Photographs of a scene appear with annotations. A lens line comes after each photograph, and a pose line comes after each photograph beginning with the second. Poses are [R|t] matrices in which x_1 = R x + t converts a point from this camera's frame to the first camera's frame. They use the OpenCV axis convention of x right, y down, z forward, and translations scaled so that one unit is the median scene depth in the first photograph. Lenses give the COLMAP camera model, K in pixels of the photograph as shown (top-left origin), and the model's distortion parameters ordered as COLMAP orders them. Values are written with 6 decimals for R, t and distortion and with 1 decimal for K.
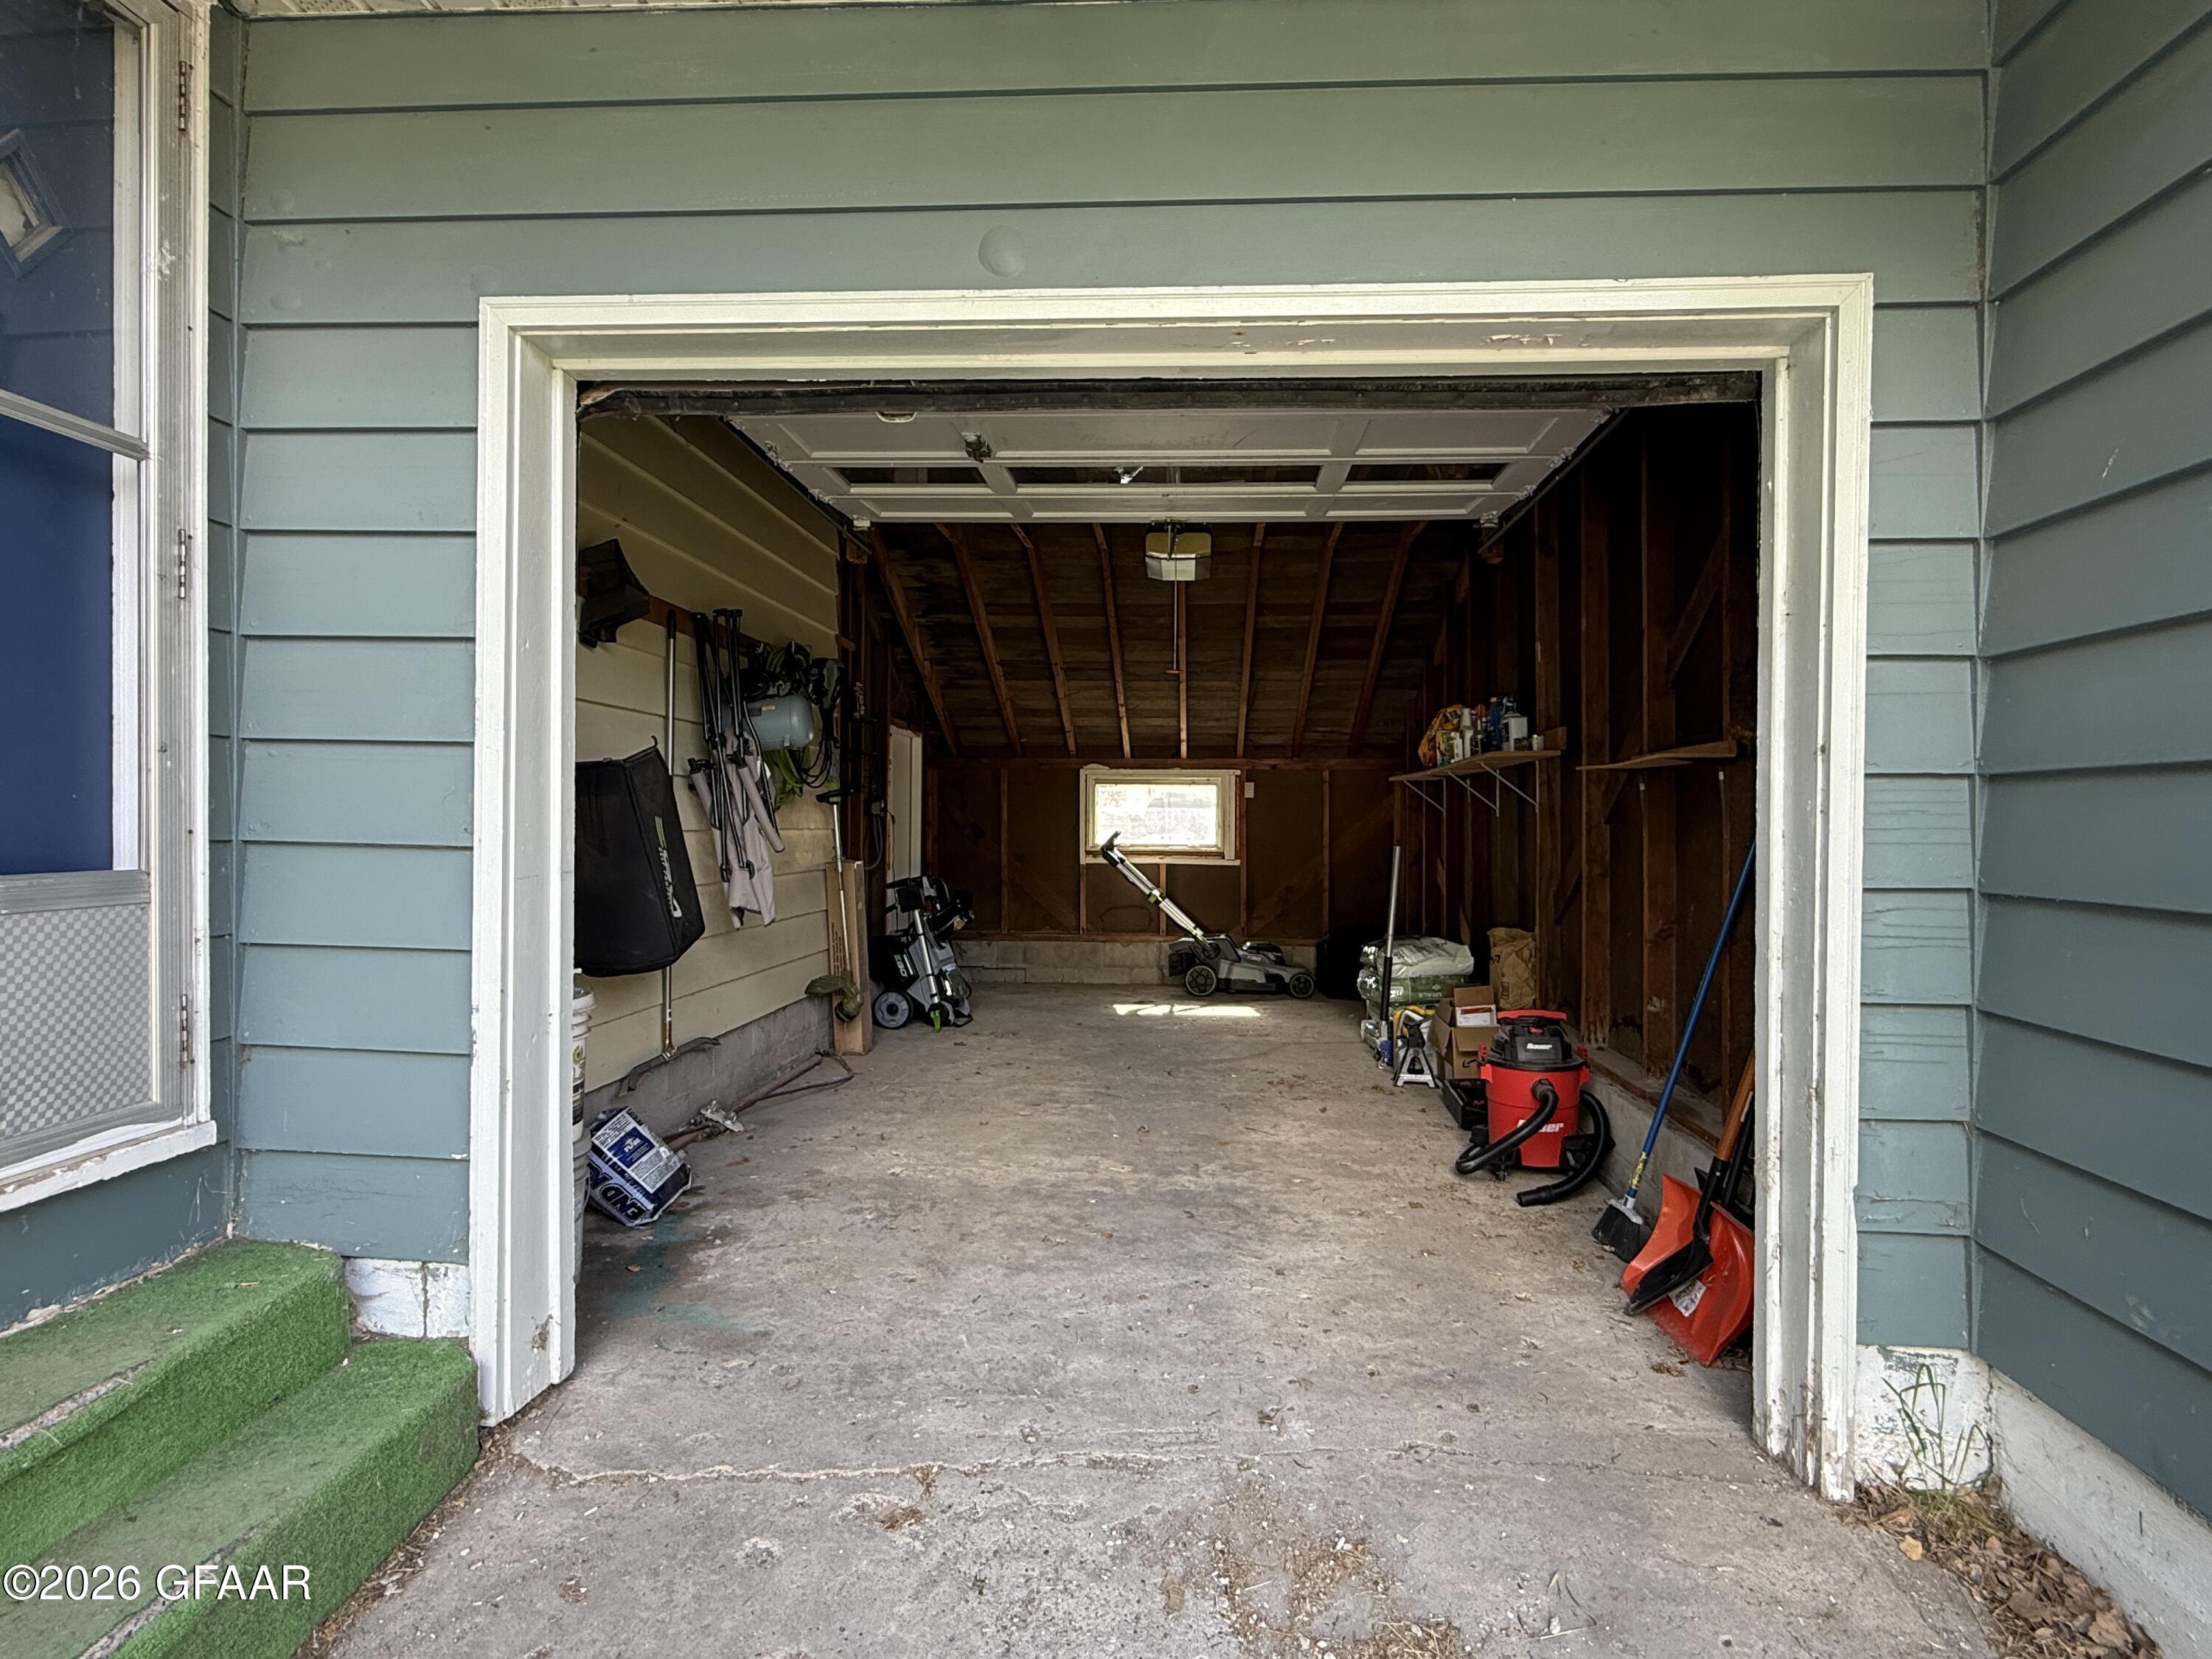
lens RADIAL K [[1170.9, 0, 1110.1], [0, 1170.9, 826.5], [0, 0, 1]] dist [0.002994, -0.001536]
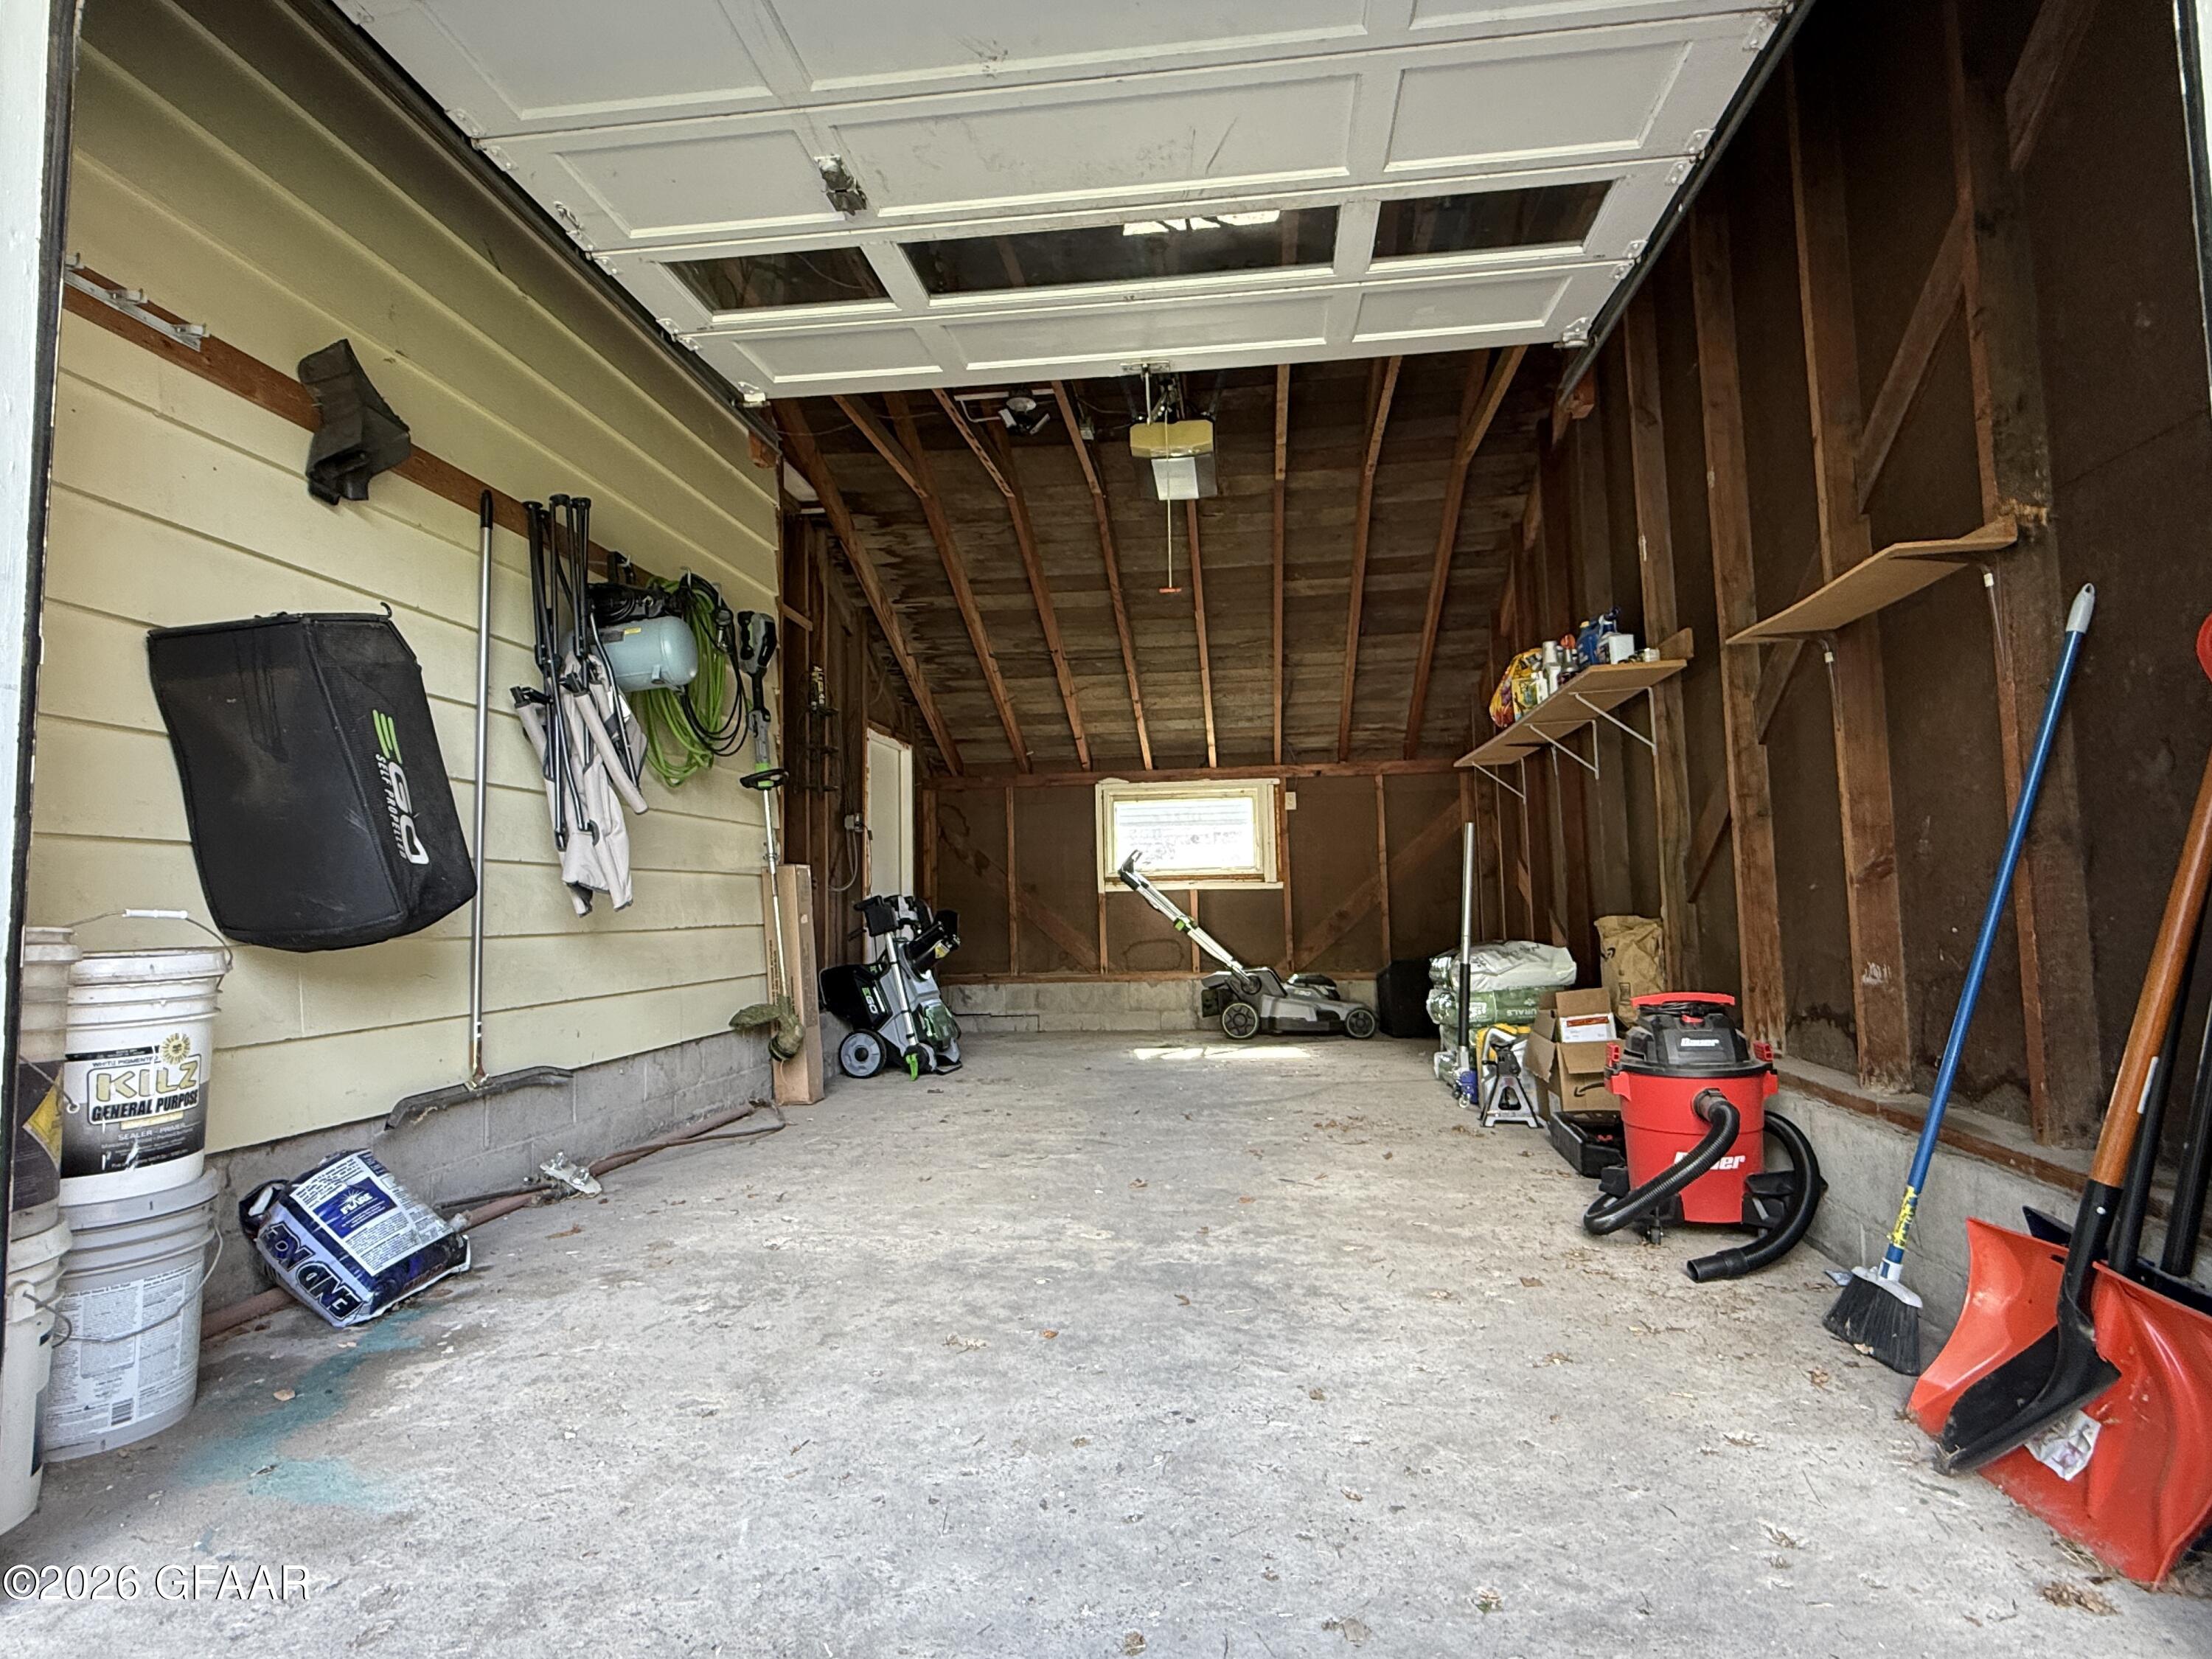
lens RADIAL K [[1170.9, 0, 1104.8], [0, 1170.9, 823.9], [0, 0, 1]] dist [0.002994, -0.001536]
pose [[0.998052, -0.032382, -0.053327, 0.057061], [0.028437, 0.996917, -0.073130, 0.093948], [0.055531, 0.071471, 0.995896, 0.272065]]
